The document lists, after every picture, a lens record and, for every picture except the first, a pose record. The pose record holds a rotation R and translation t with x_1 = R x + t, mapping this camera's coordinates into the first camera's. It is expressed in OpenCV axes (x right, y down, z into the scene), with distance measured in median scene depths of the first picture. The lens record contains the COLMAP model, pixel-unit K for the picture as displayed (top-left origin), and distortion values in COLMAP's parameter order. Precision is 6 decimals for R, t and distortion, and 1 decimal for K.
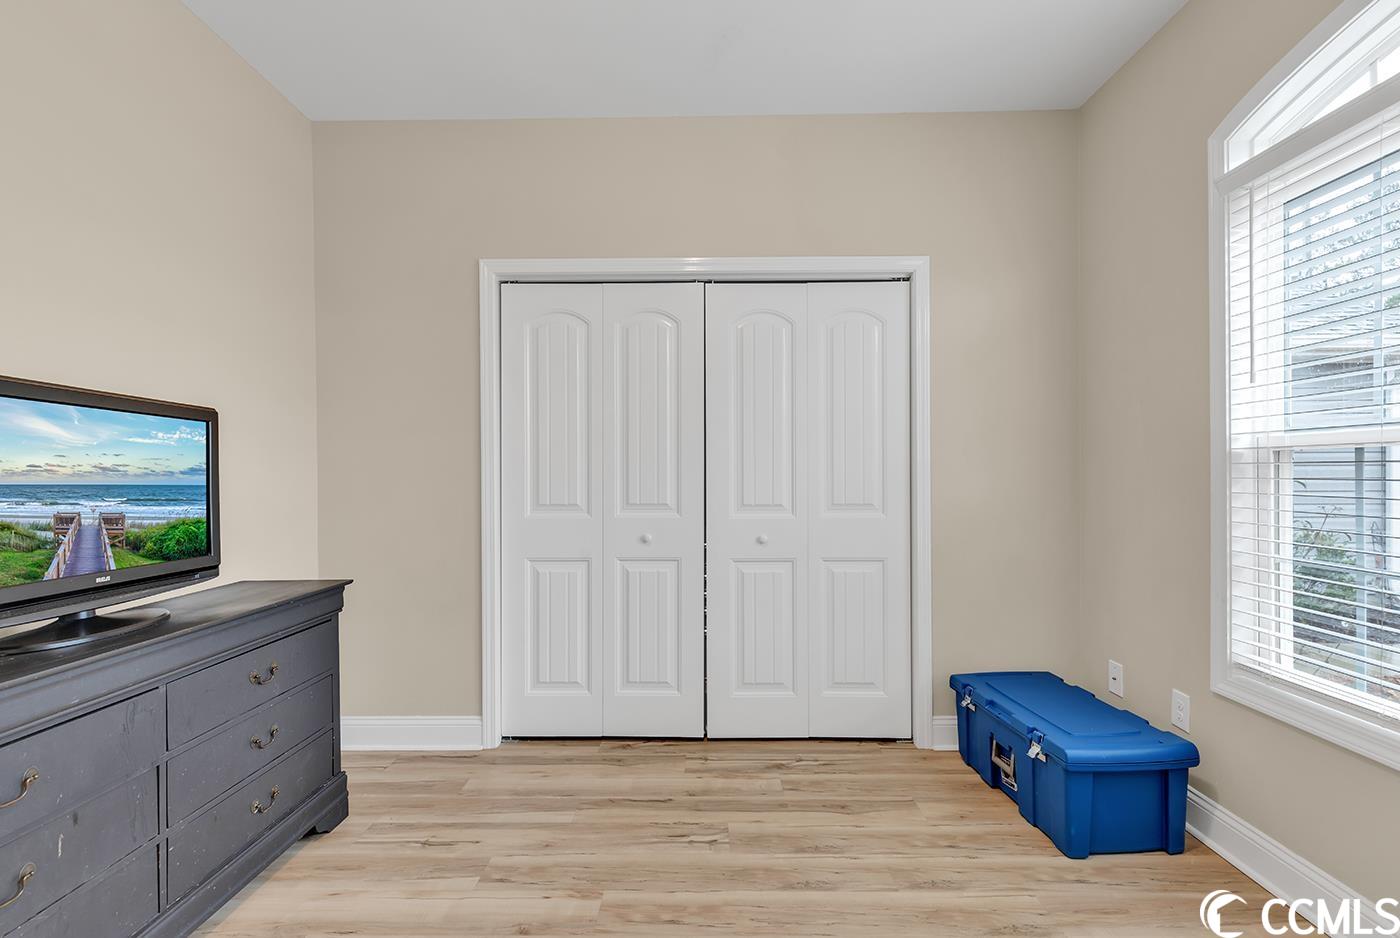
lens RADIAL K [[623.0, 0, 689.9], [0, 623.0, 475.8], [0, 0, 1]] dist [0.004329, -0.001076]
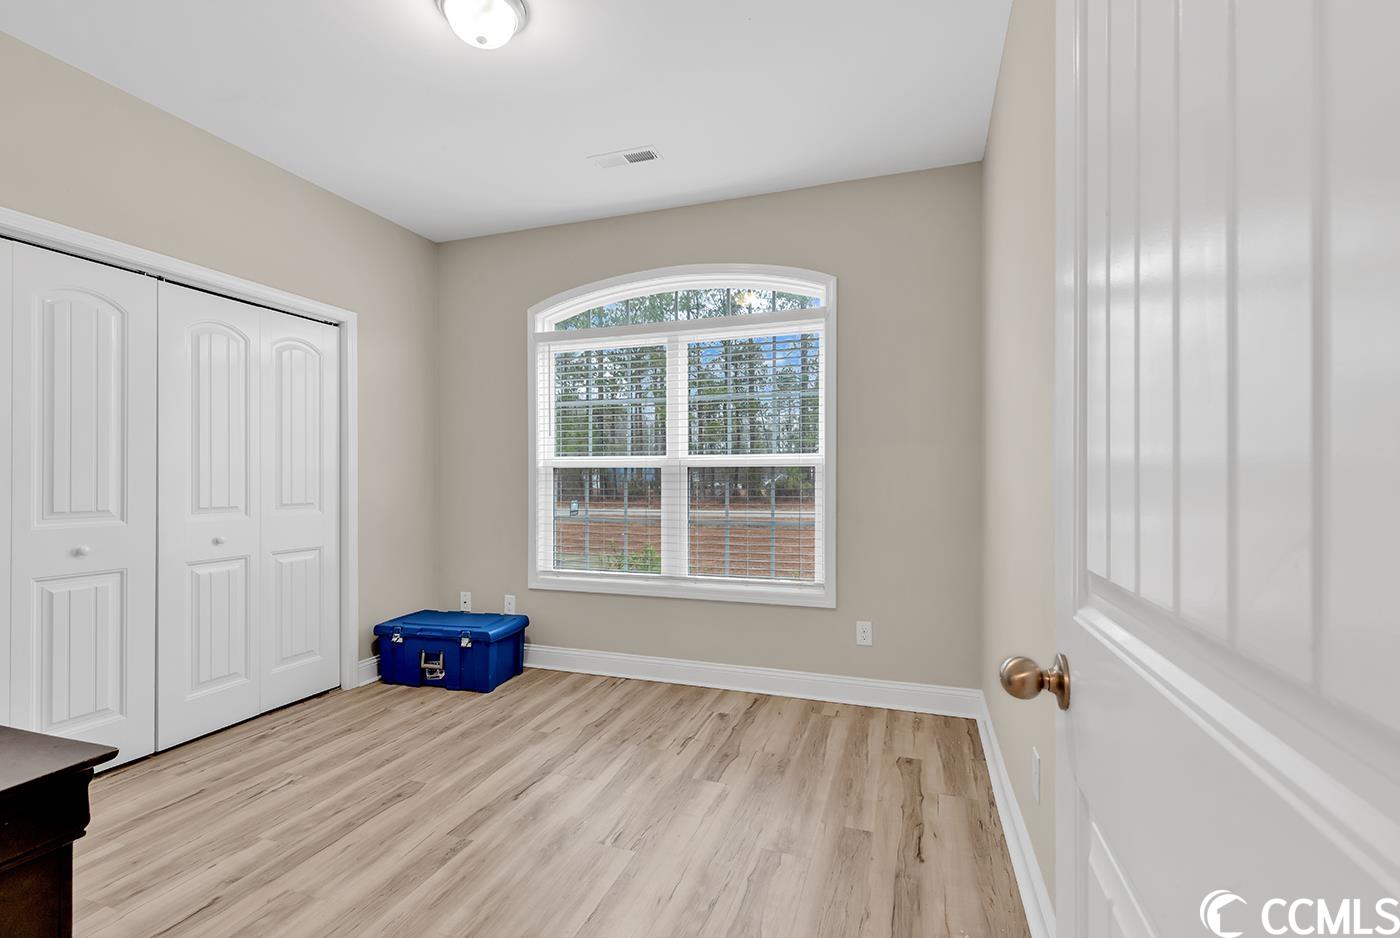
lens RADIAL K [[616.8, 0, 688.5], [0, 616.8, 478.0], [0, 0, 1]] dist [0.003625, -0.000258]
pose [[0.325672, 0.004594, 0.945472, -0.705151], [-0.001501, 0.999989, -0.004341, 0.000579], [-0.945482, -0.000005, 0.325675, -0.099250]]
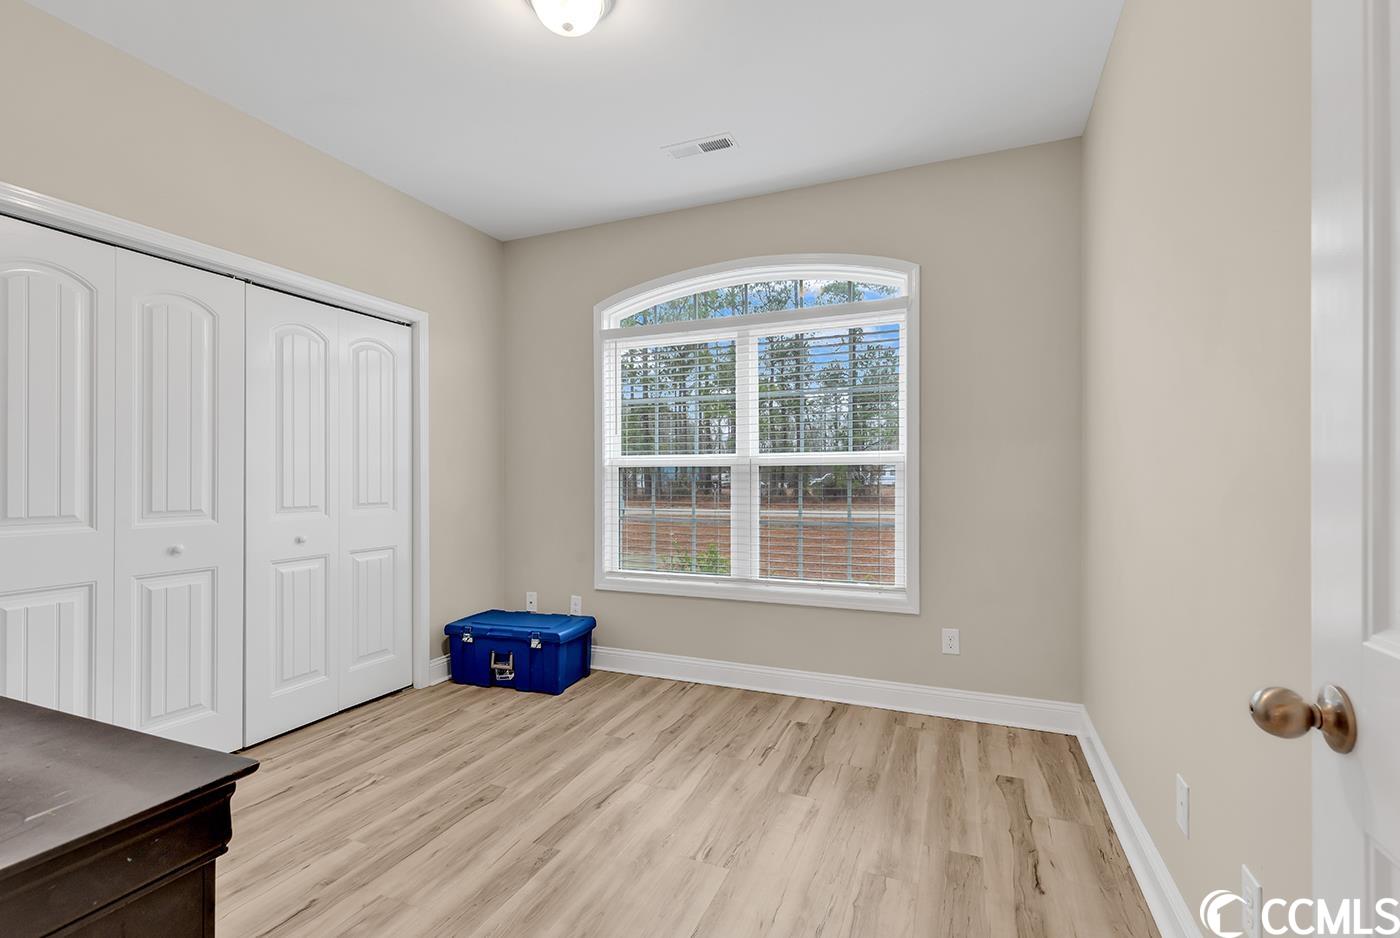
lens RADIAL K [[623.0, 0, 689.9], [0, 623.0, 475.8], [0, 0, 1]] dist [0.004329, -0.001076]
pose [[0.388897, 0.005726, 0.921263, -0.699815], [-0.000248, 0.999981, -0.006111, 0.000518], [-0.921281, 0.002148, 0.388891, -0.028033]]
